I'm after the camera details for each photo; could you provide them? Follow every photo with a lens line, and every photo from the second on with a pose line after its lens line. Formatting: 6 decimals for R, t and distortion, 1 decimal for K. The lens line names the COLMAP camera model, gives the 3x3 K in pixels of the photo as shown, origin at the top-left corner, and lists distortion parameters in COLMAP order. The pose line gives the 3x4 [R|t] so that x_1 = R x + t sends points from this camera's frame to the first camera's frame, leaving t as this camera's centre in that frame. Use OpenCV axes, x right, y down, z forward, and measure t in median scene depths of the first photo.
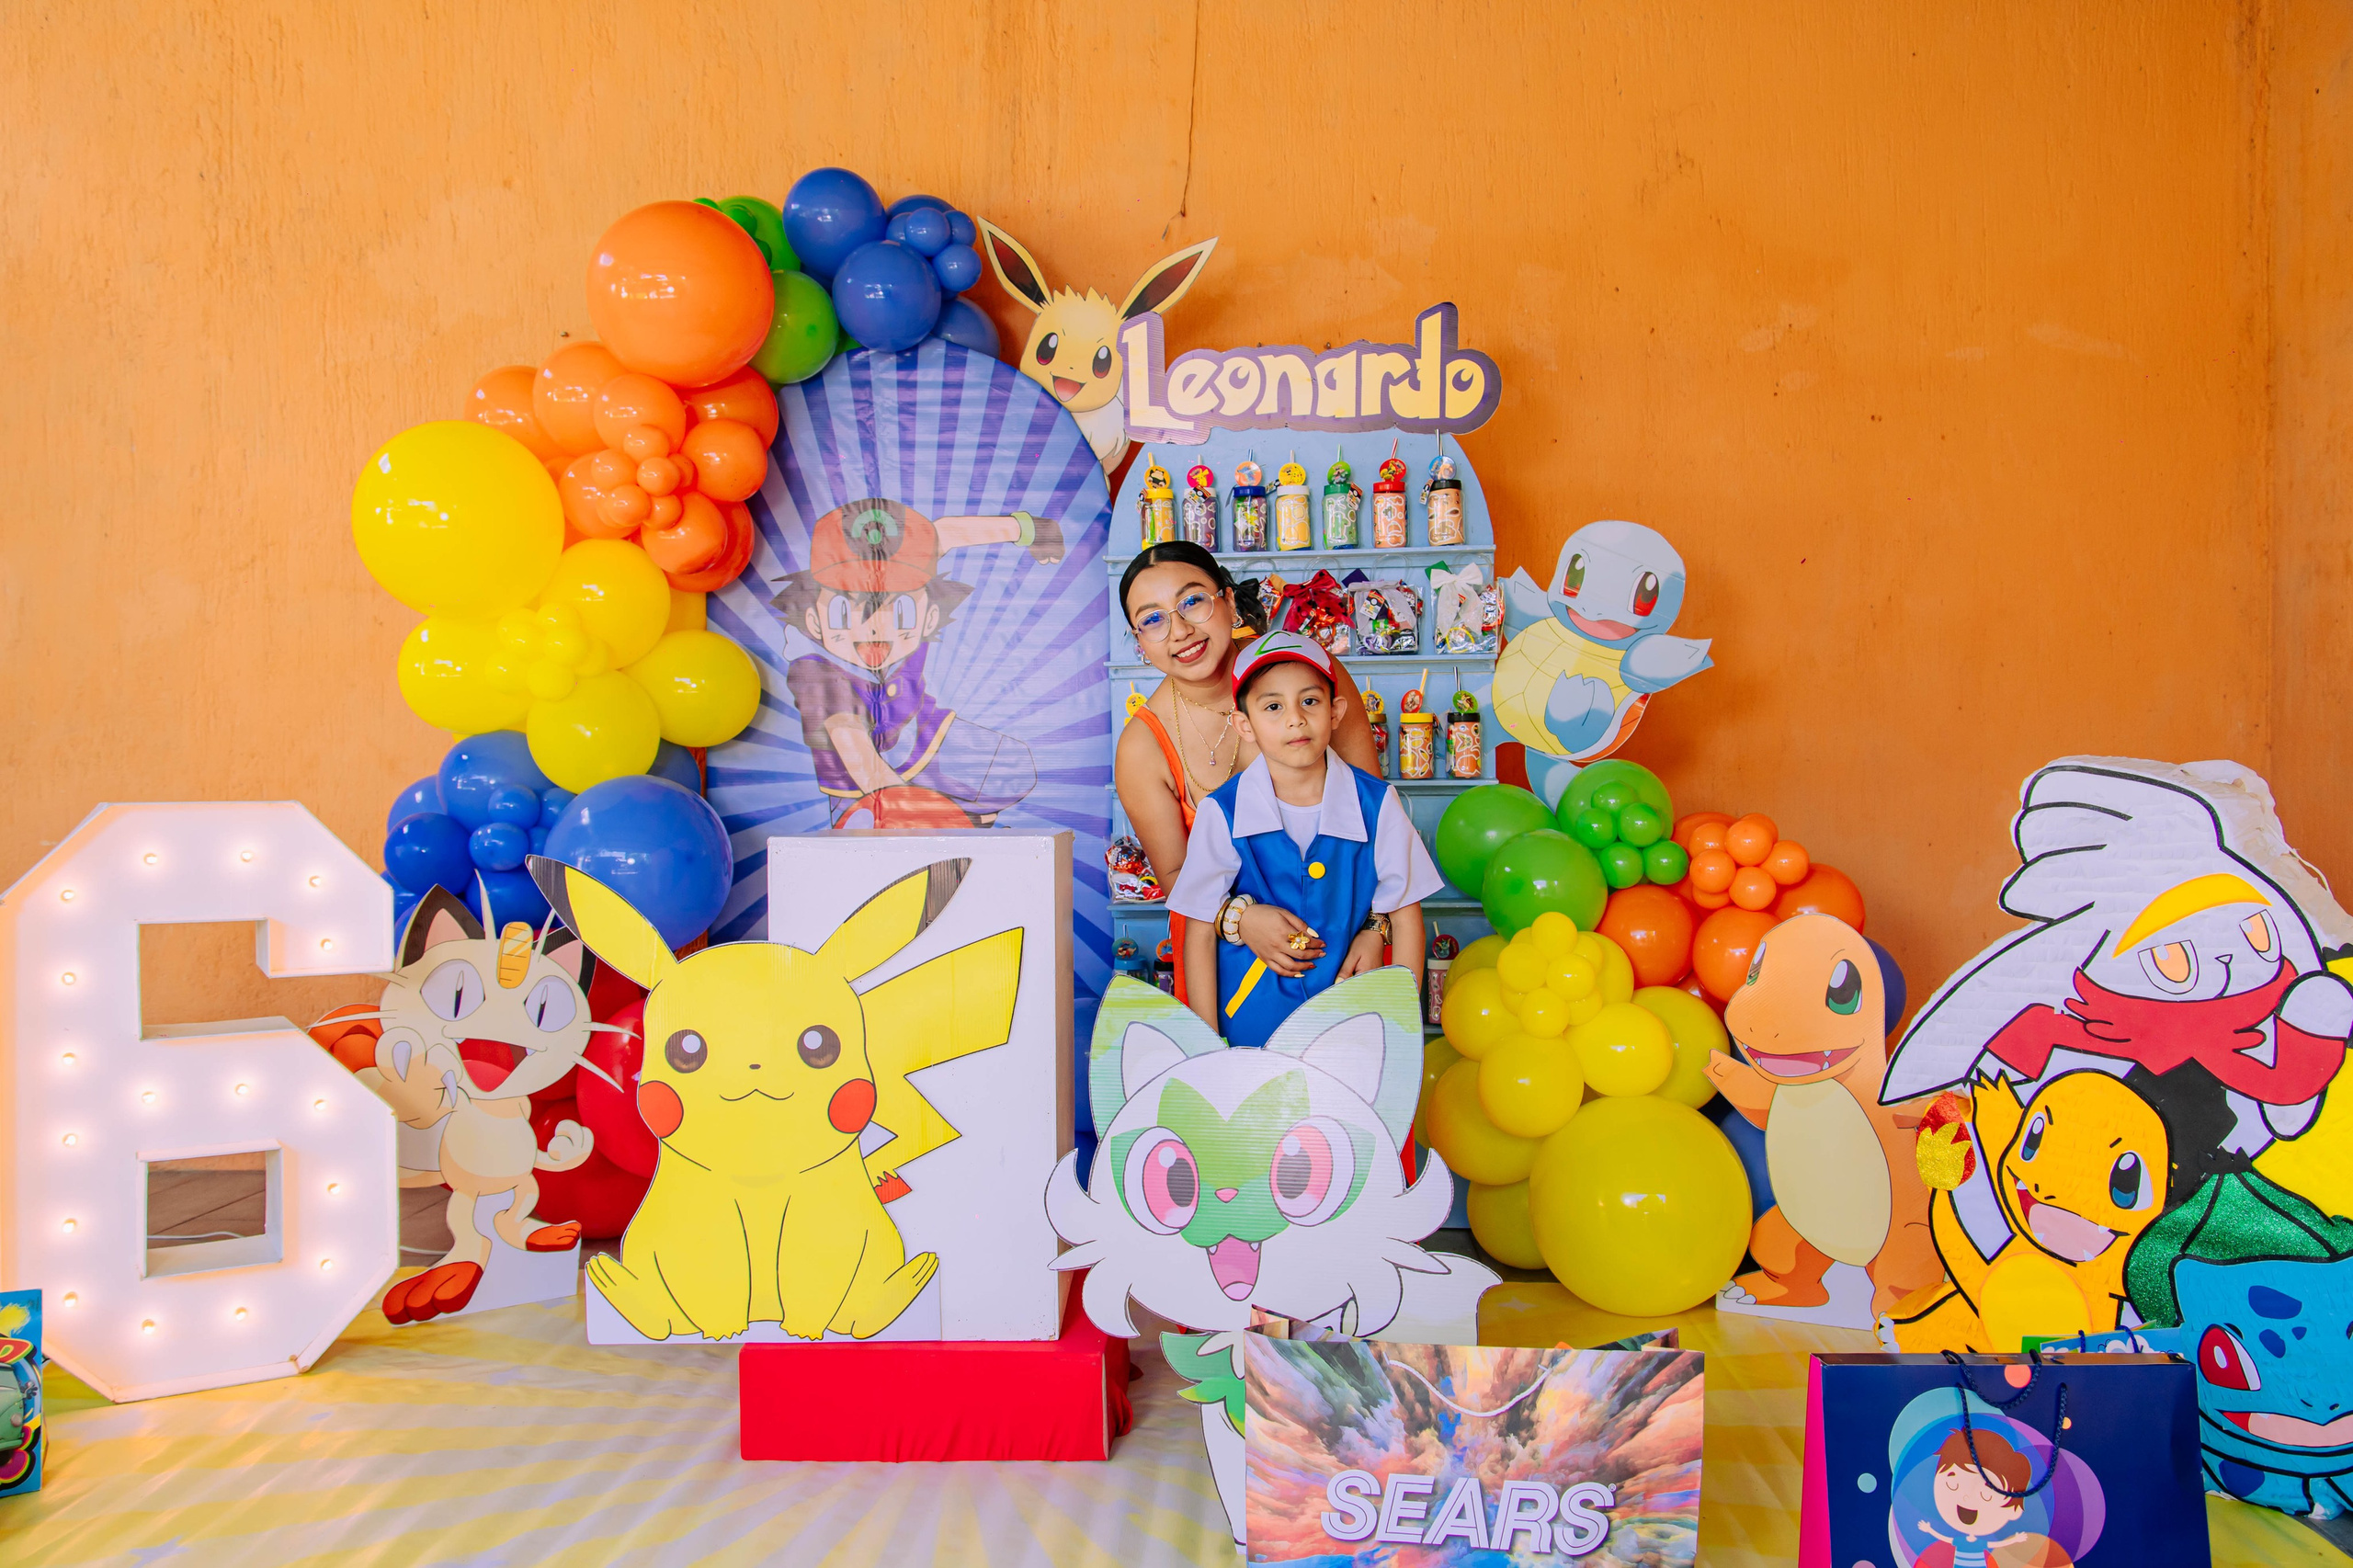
lens RADIAL K [[1848.1, 0, 1178.0], [0, 1848.1, 783.8], [0, 0, 1]] dist [-0.019957, 0.026192]
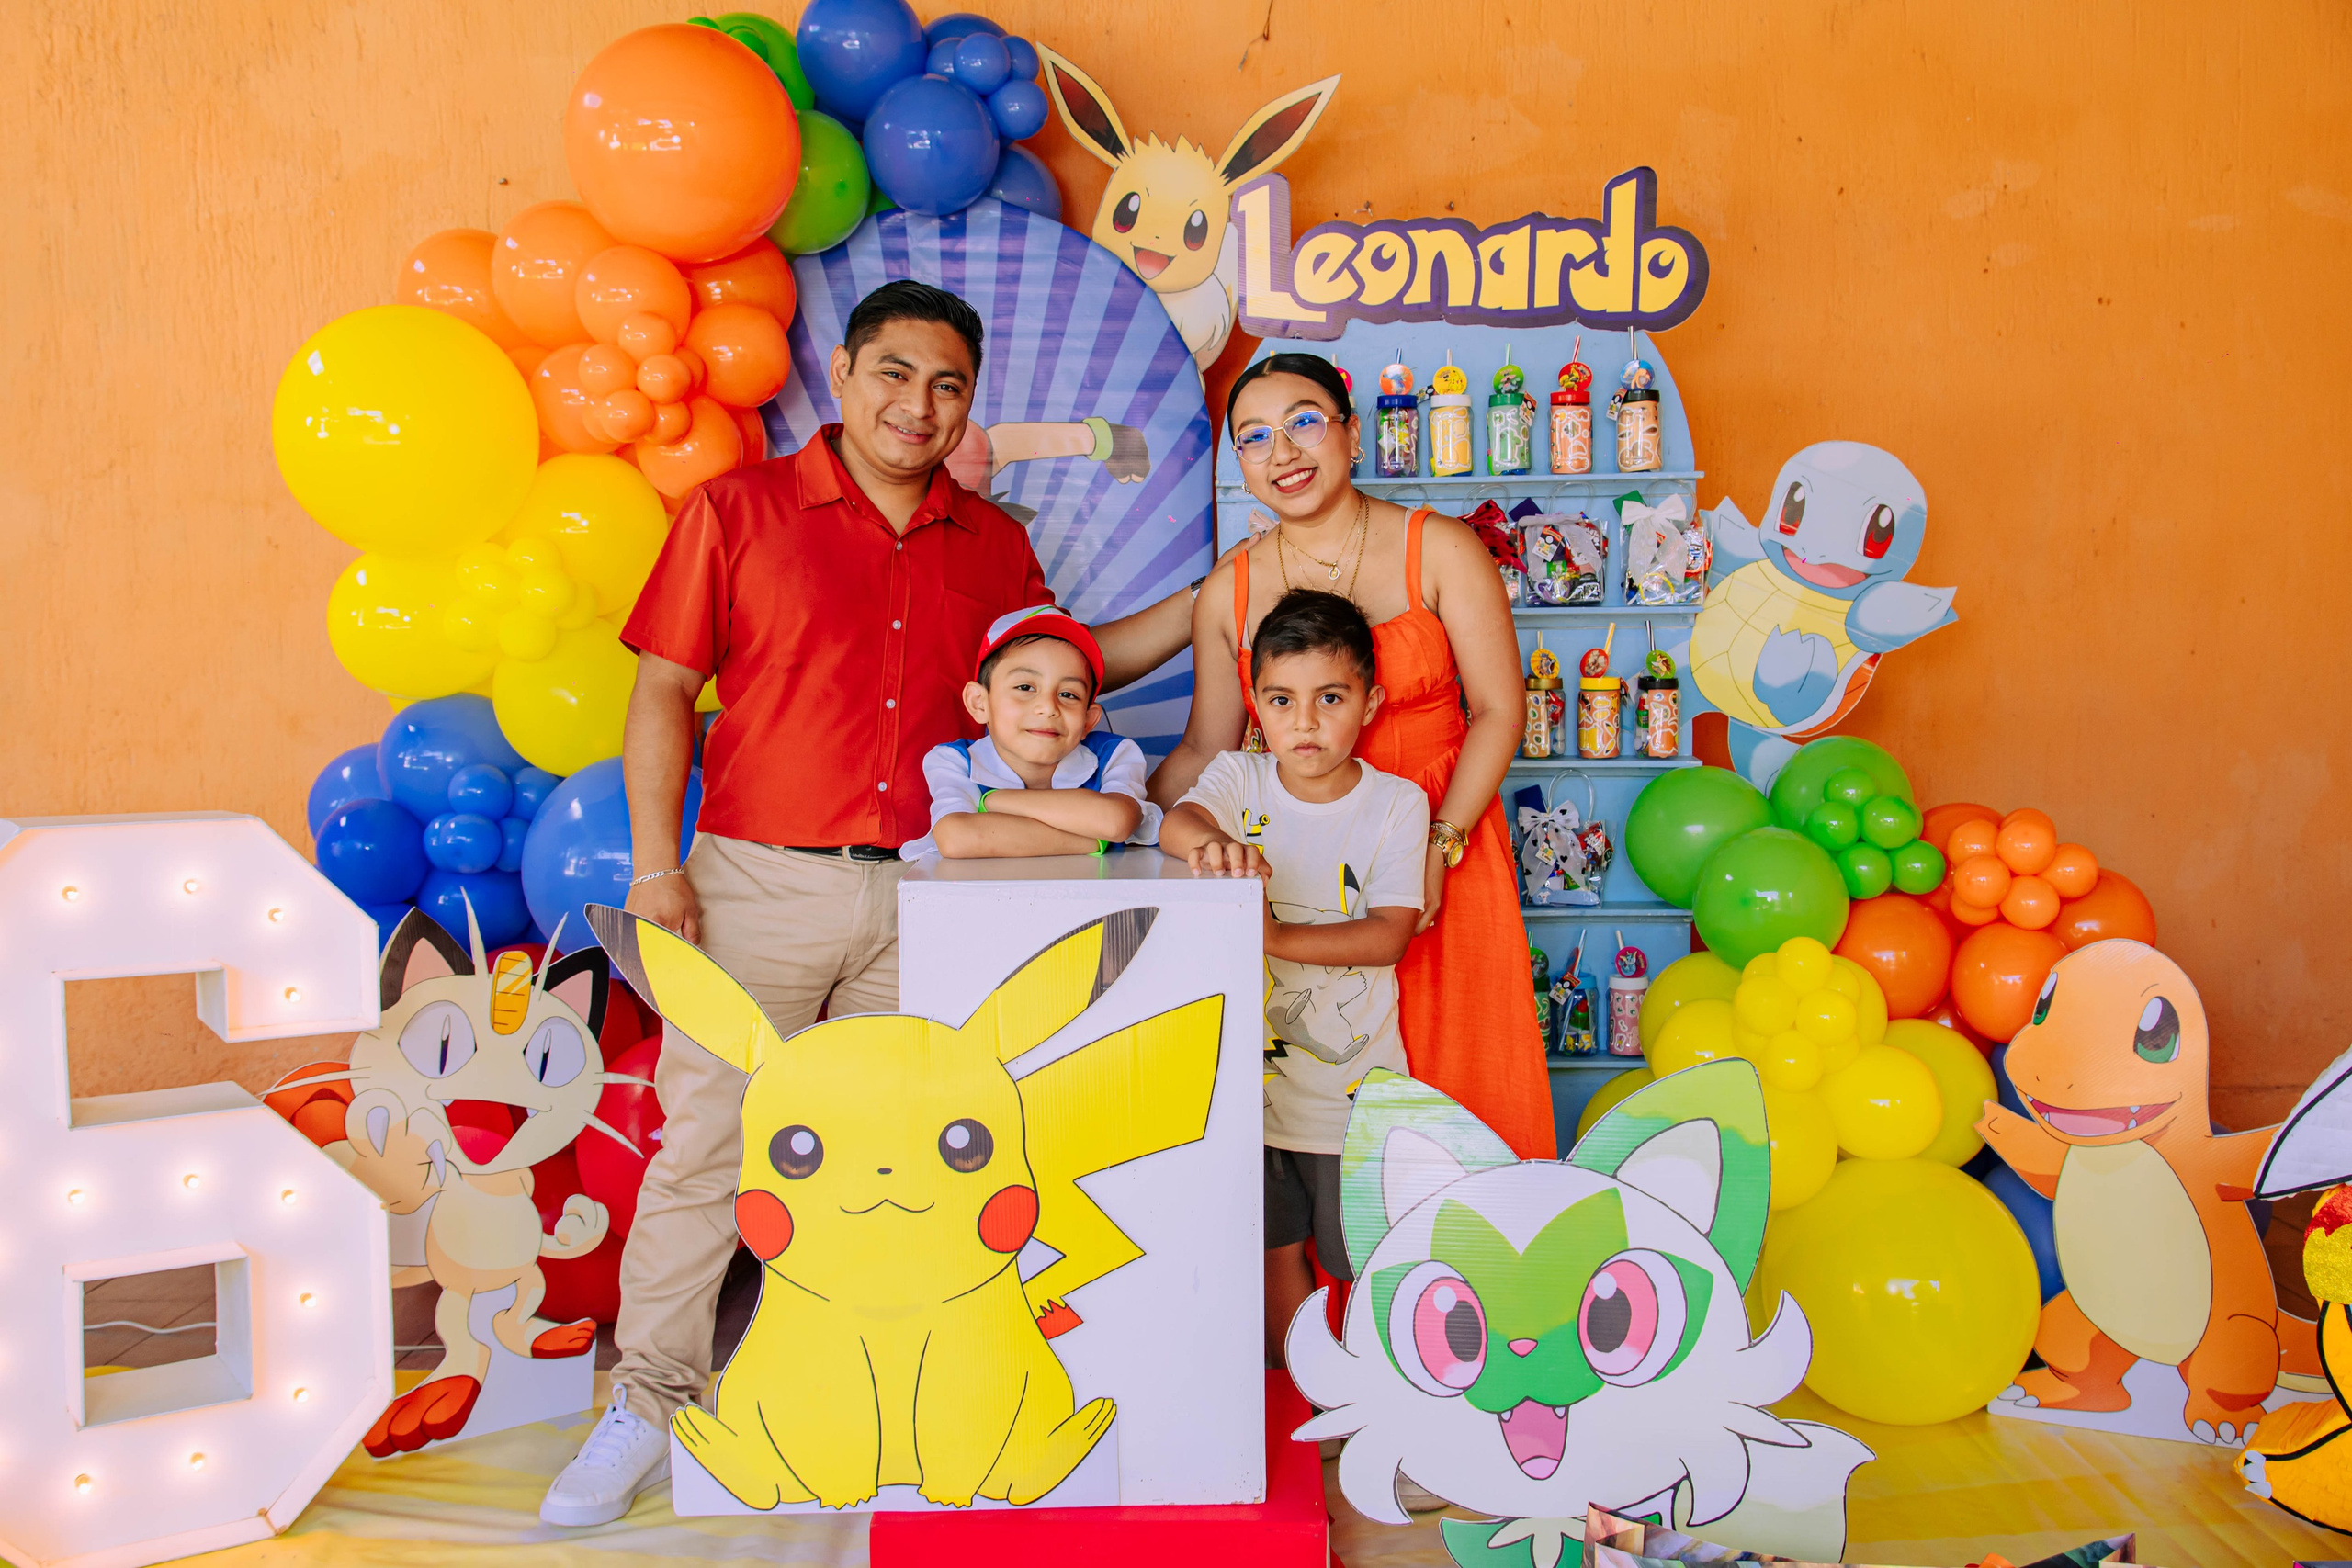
lens RADIAL K [[2153.0, 0, 1182.4], [0, 2153.0, 787.1], [0, 0, 1]] dist [-0.016150, 0.026934]
pose [[0.998971, -0.000307, 0.045345, -0.097965], [-0.002232, 0.998432, 0.055937, -0.042317], [-0.045291, -0.055981, 0.997404, 0.057337]]
